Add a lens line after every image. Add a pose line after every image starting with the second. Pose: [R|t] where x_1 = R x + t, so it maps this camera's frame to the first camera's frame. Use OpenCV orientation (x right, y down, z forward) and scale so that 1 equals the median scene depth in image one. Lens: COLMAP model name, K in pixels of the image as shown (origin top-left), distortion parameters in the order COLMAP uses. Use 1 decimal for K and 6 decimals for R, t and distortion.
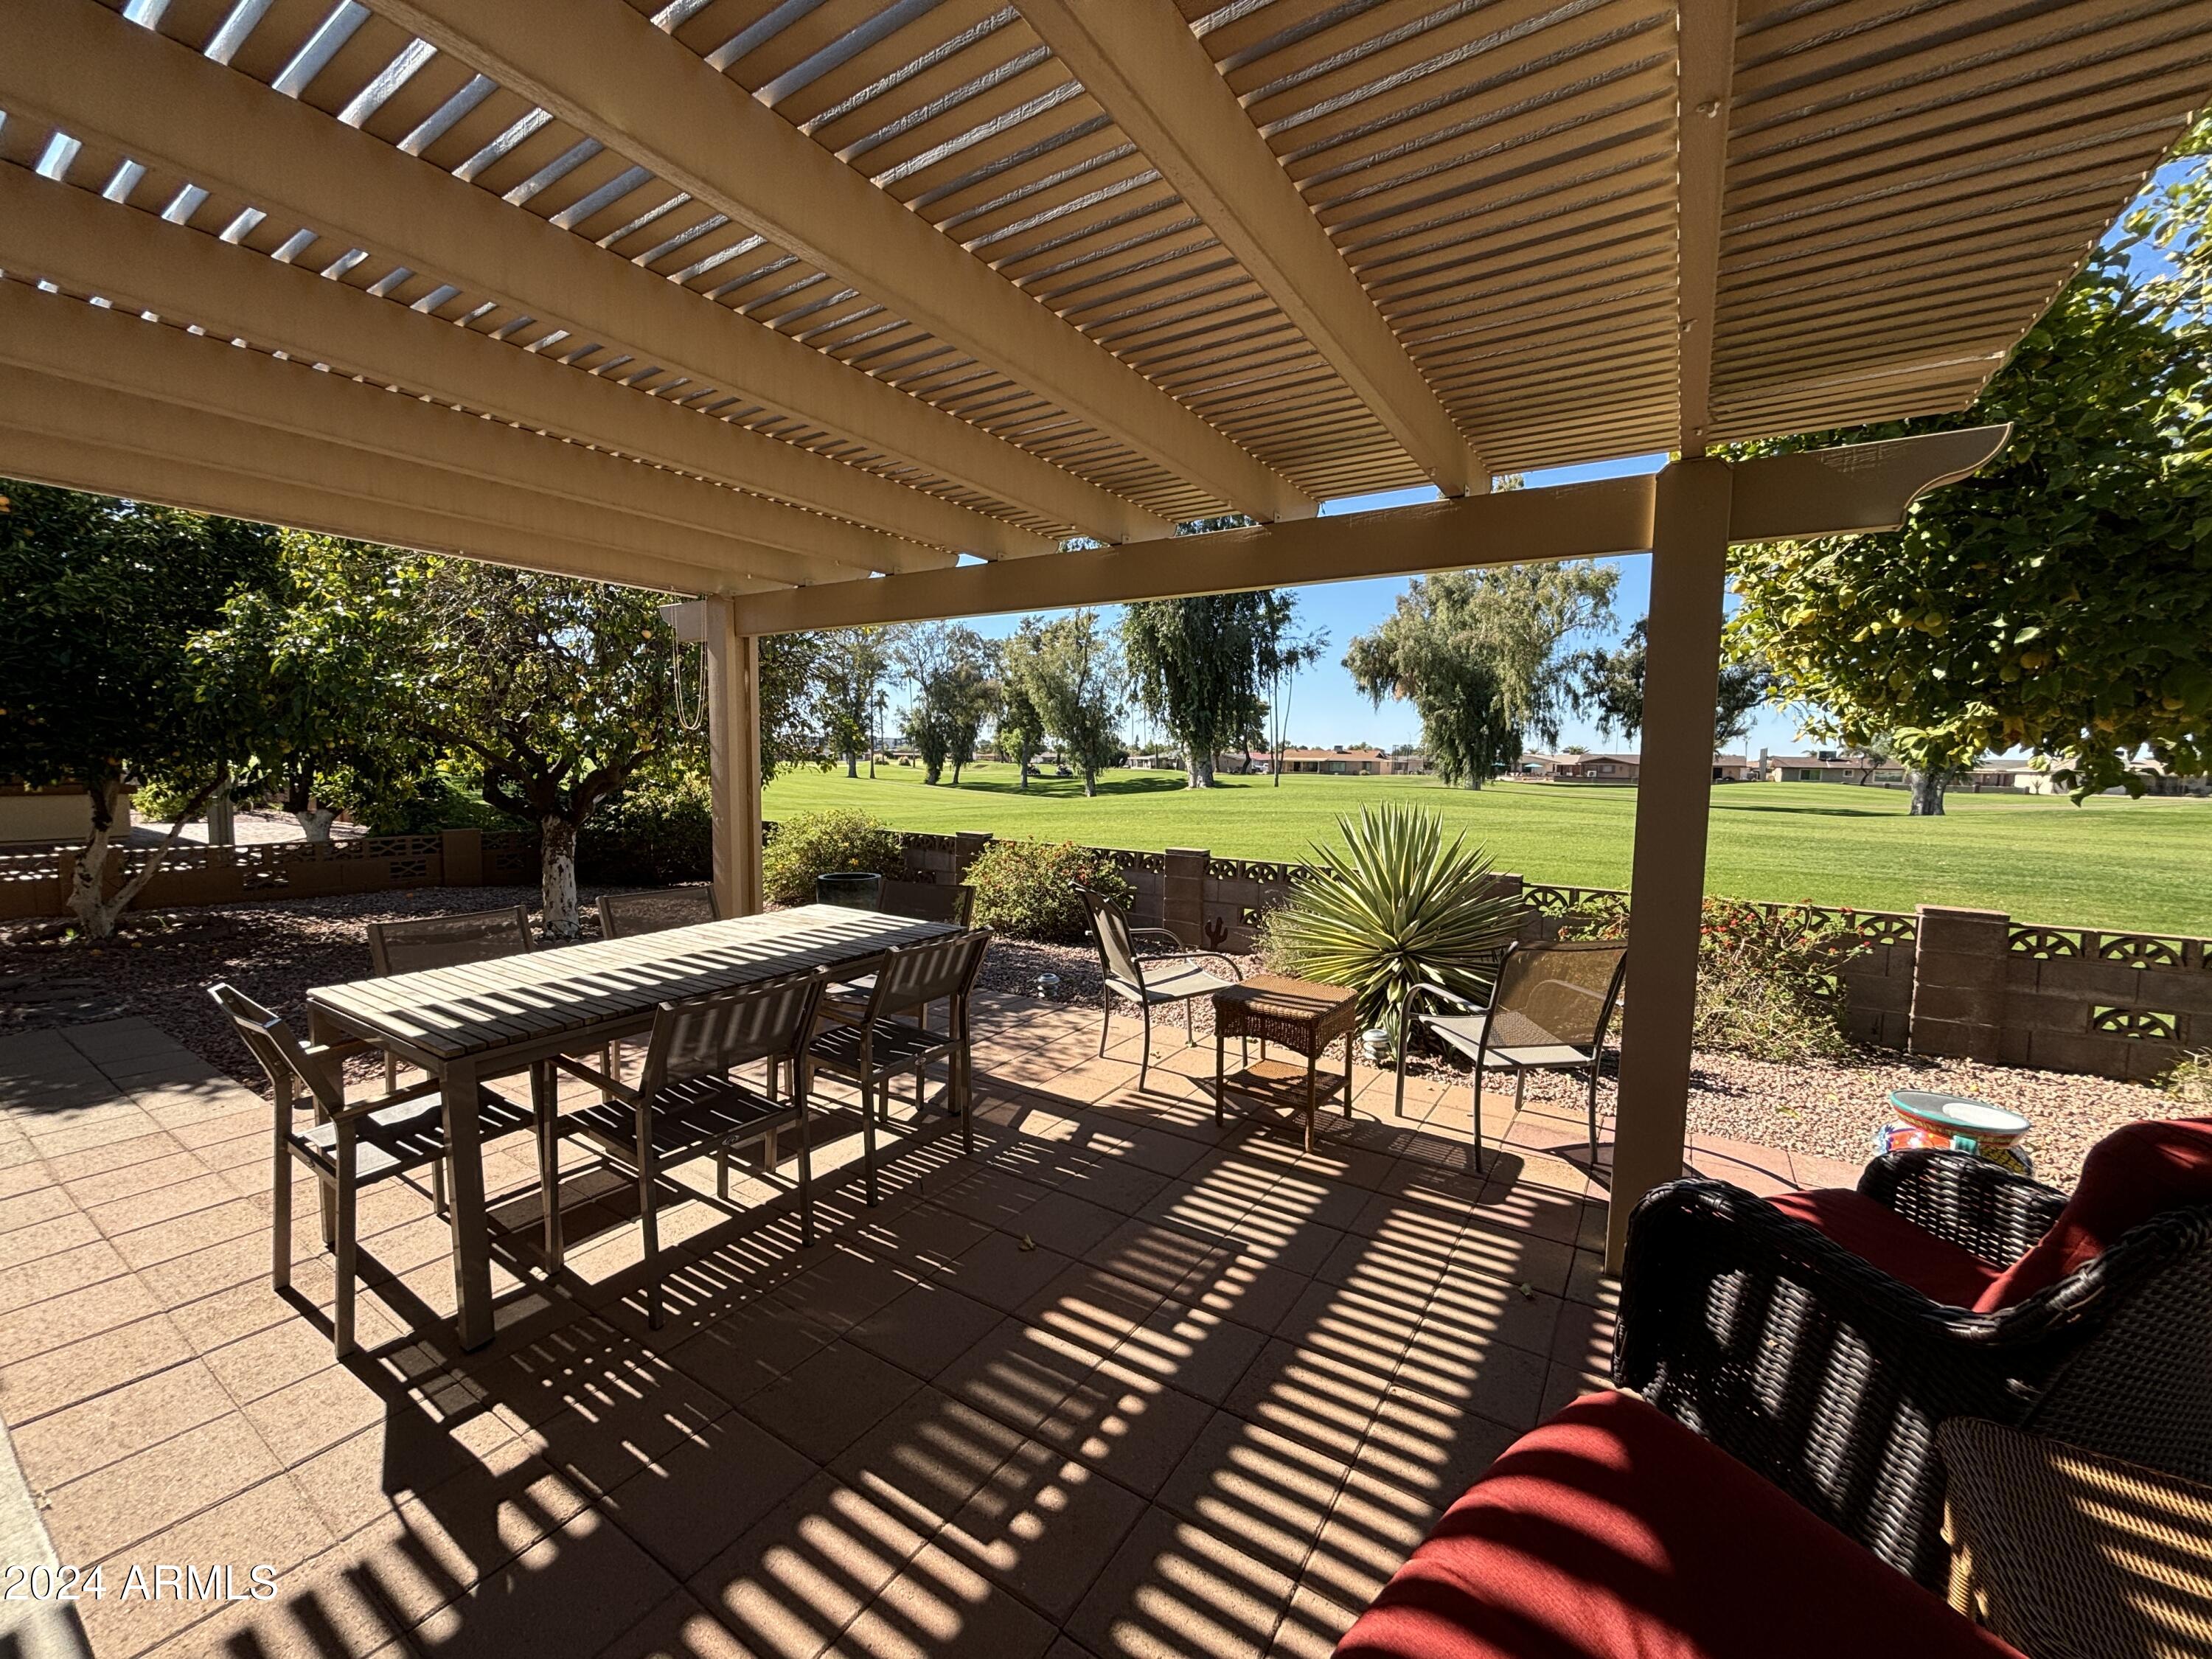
lens RADIAL K [[883.0, 0, 1124.8], [0, 883.0, 829.6], [0, 0, 1]] dist [0.000370, -0.000112]
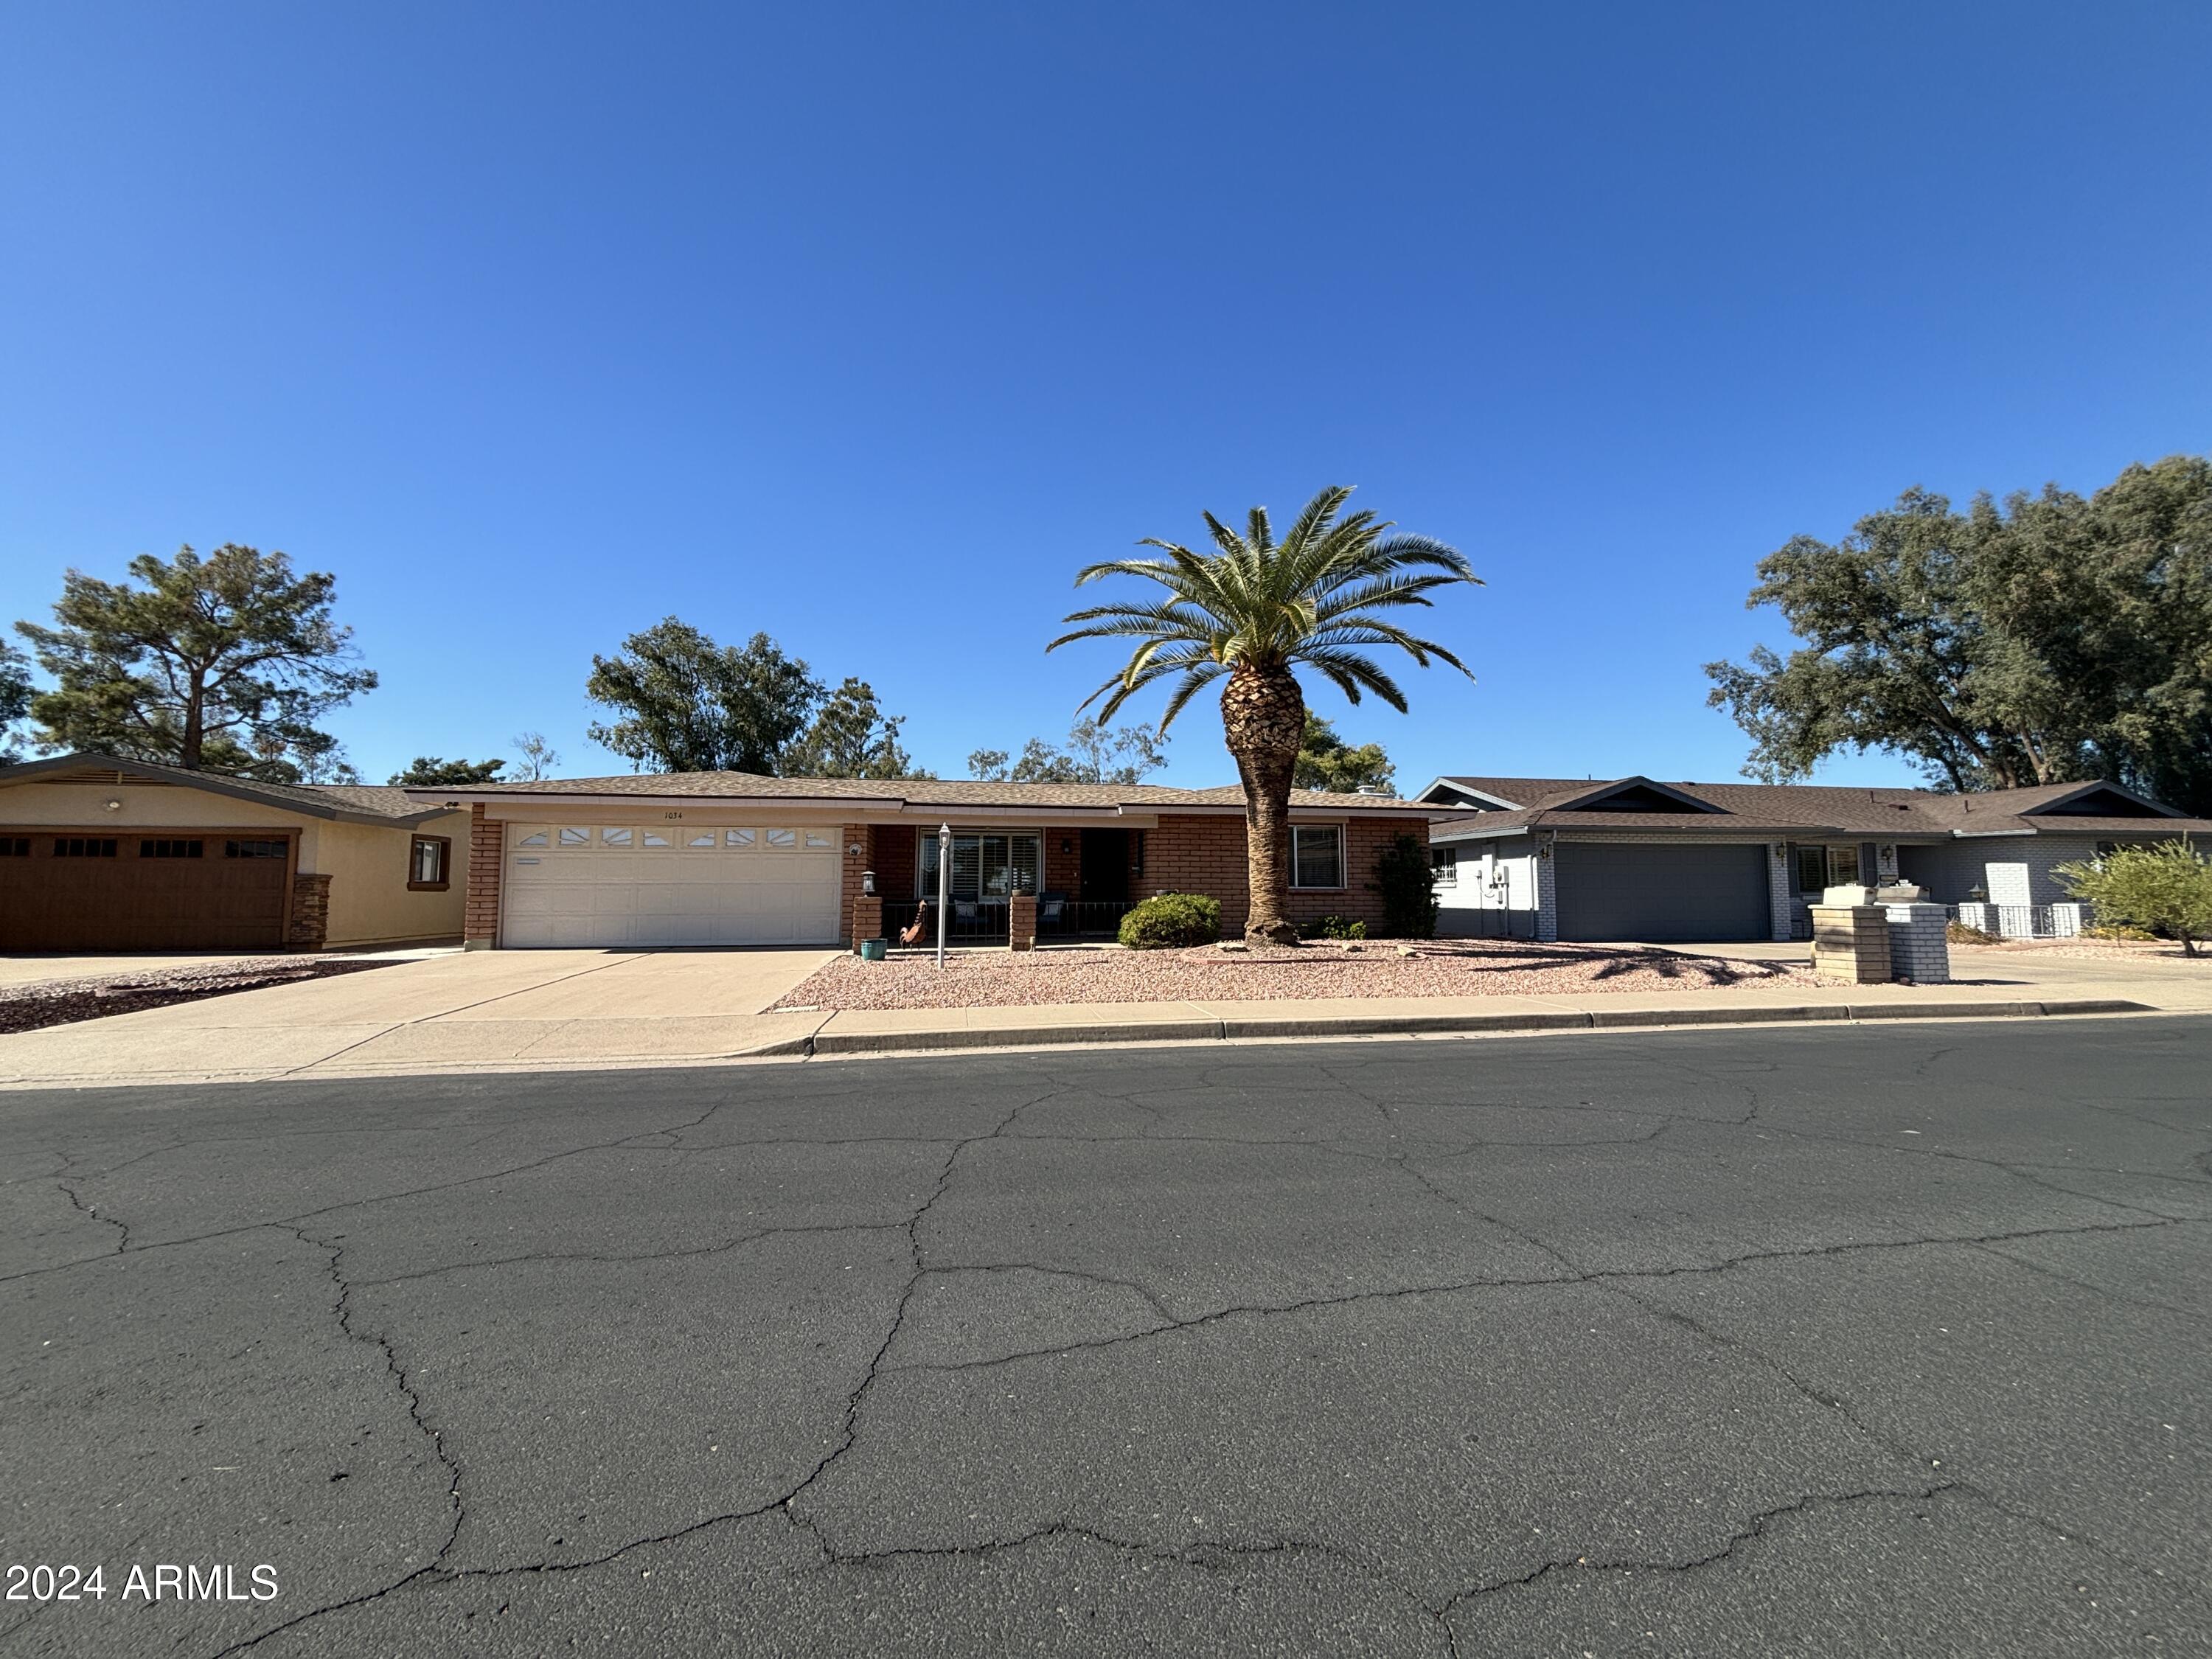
lens RADIAL K [[883.0, 0, 1112.3], [0, 883.0, 834.5], [0, 0, 1]] dist [0.000370, -0.000112]
pose [[0.736316, 0.031766, 0.675892, -0.252523], [0.067185, 0.990529, -0.119745, 0.029683], [-0.673294, 0.133579, 0.727208, -0.329361]]
